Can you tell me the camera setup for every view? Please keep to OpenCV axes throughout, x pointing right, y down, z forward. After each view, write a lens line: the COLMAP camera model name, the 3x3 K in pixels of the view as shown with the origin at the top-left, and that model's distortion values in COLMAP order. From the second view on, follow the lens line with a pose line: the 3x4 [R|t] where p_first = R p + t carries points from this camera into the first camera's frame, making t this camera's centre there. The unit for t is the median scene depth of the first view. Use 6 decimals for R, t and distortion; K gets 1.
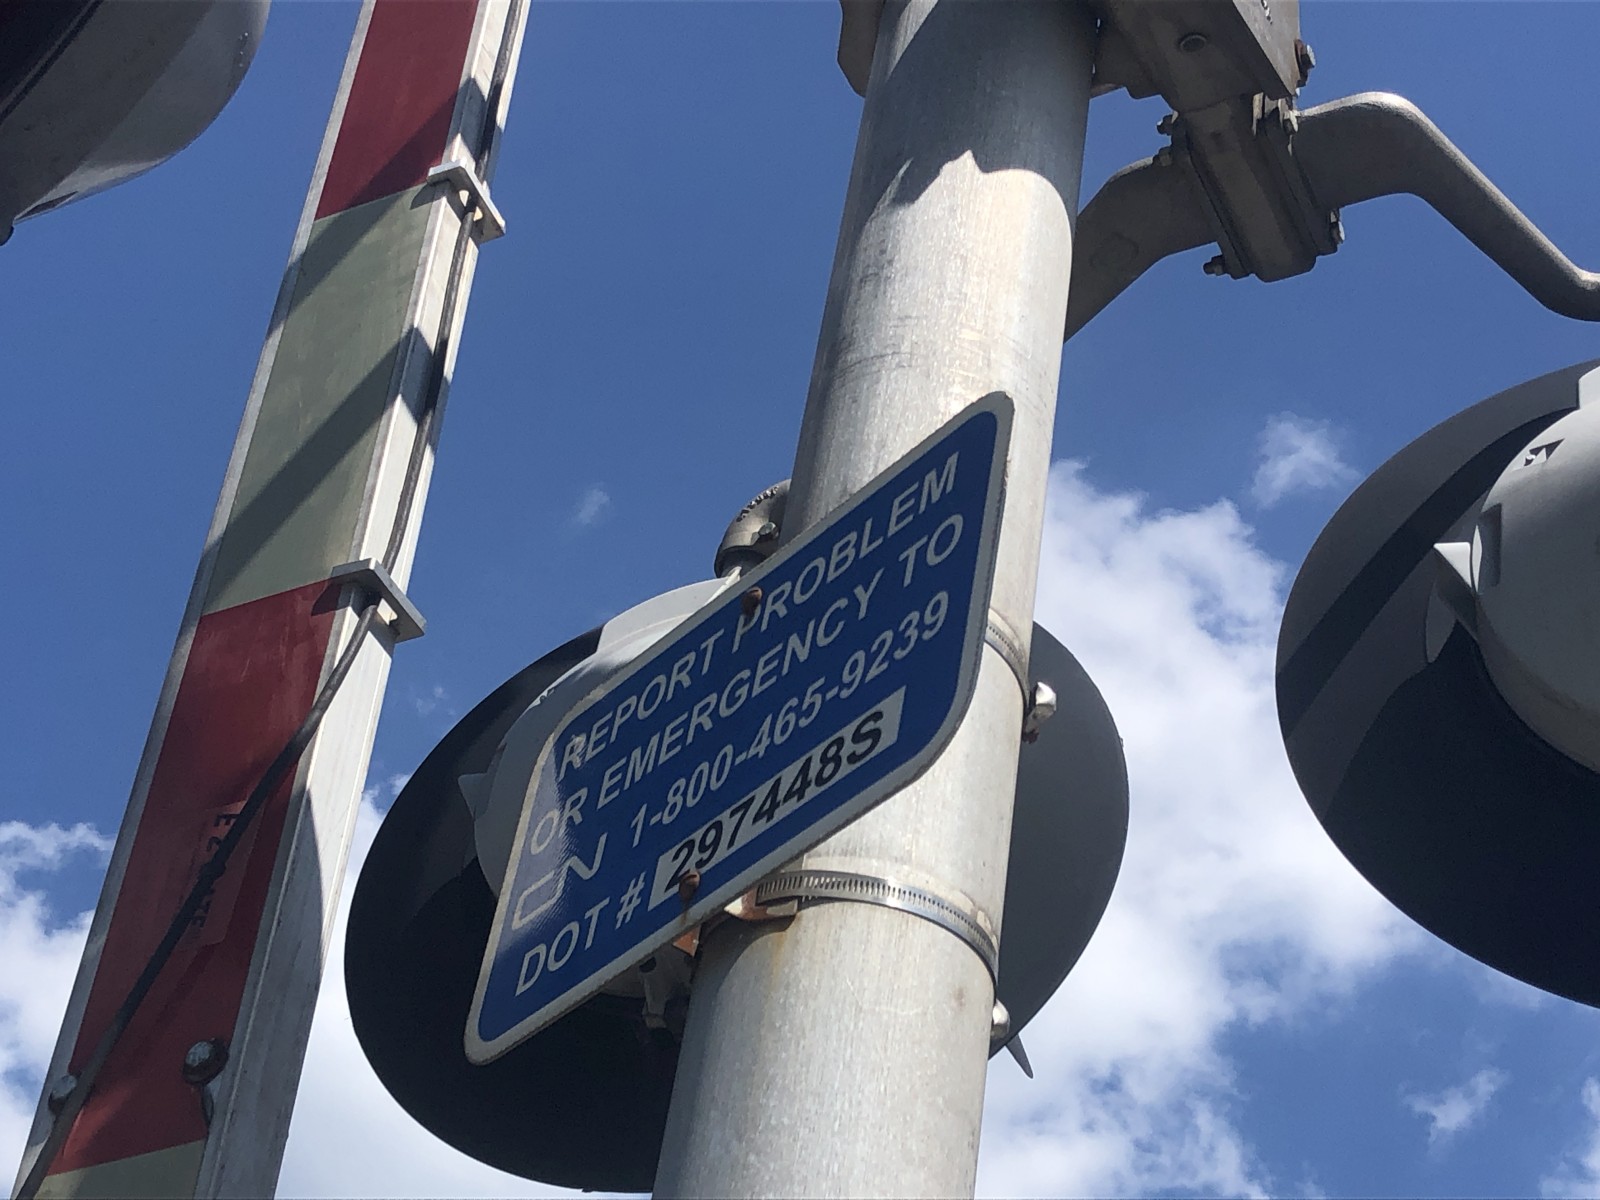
lens RADIAL K [[2760.9, 0, 800.3], [0, 2760.9, 591.1], [0, 0, 1]] dist [0.169822, 0.000000]
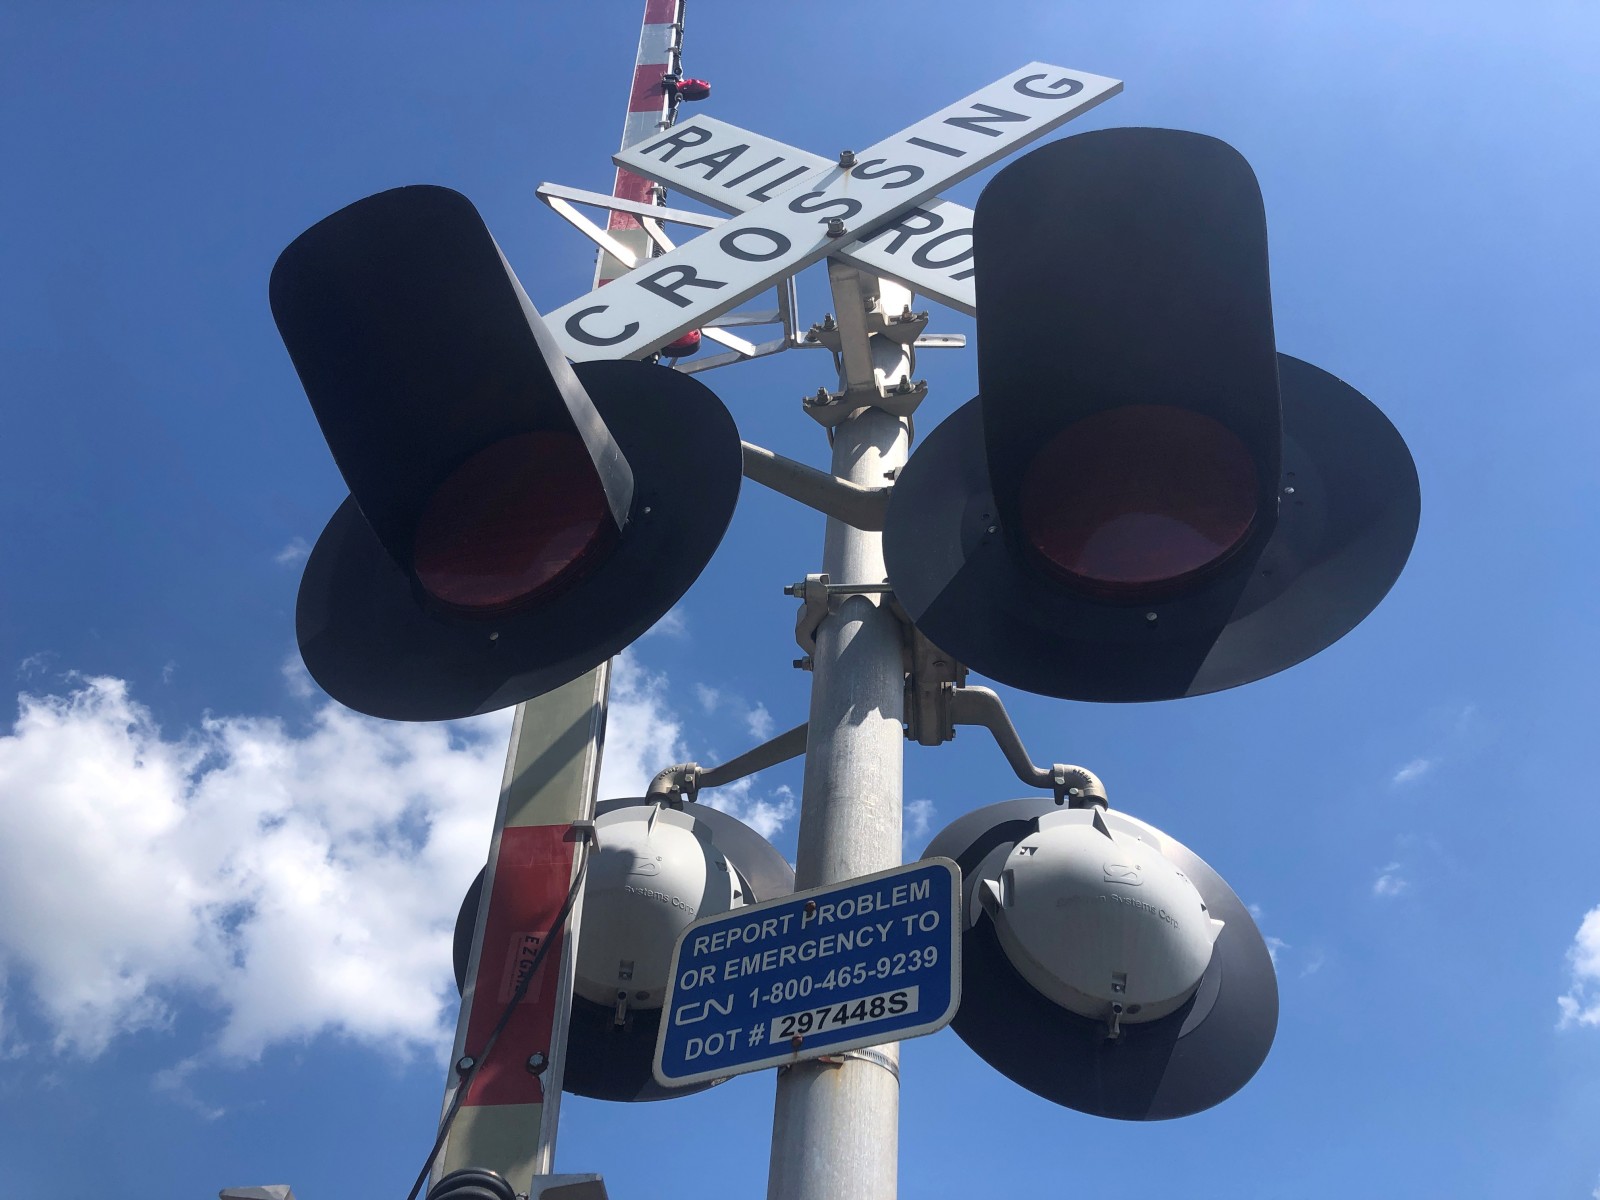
lens RADIAL K [[1334.7, 0, 799.2], [0, 1334.7, 586.8], [0, 0, 1]] dist [0.047298, -0.055090]
pose [[0.931322, 0.235912, 0.277462, -0.440049], [-0.214064, 0.970940, -0.107017, -0.148569], [-0.294646, 0.040273, 0.954758, -0.137292]]
